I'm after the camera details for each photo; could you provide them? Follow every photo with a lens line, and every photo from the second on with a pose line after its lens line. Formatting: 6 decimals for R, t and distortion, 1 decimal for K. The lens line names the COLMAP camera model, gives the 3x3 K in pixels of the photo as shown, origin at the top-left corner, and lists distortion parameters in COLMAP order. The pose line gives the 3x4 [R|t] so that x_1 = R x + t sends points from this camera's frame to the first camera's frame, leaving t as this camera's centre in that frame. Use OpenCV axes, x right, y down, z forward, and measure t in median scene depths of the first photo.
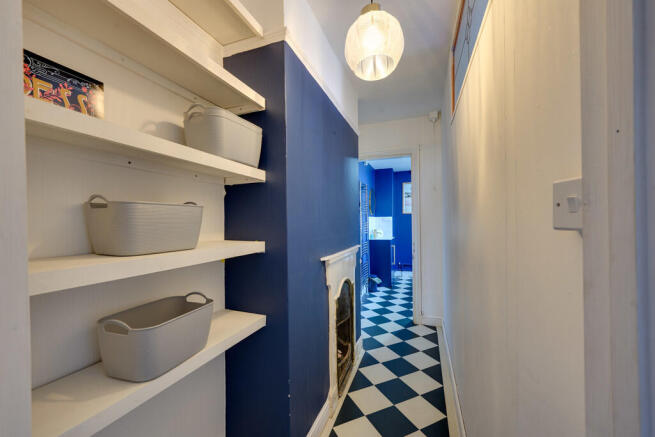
lens RADIAL K [[256.7, 0, 327.7], [0, 256.7, 220.1], [0, 0, 1]] dist [-0.000500, 0.000054]
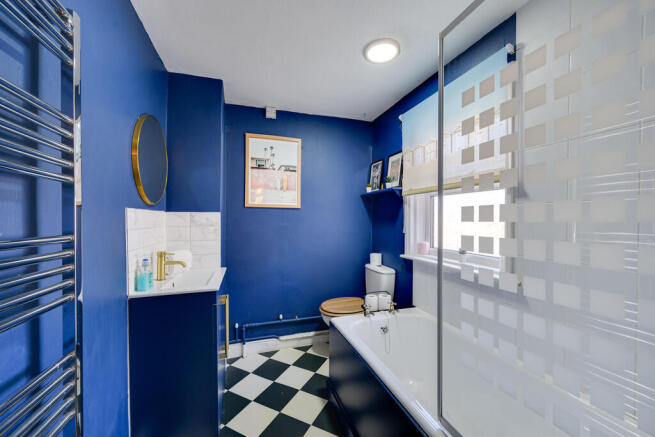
lens RADIAL K [[256.7, 0, 327.7], [0, 256.7, 220.1], [0, 0, 1]] dist [-0.000500, 0.000054]
pose [[0.788803, 0.005143, 0.614624, 0.140301], [-0.006565, 0.999978, 0.000058, -0.002553], [-0.614611, -0.004080, 0.788820, 0.592806]]
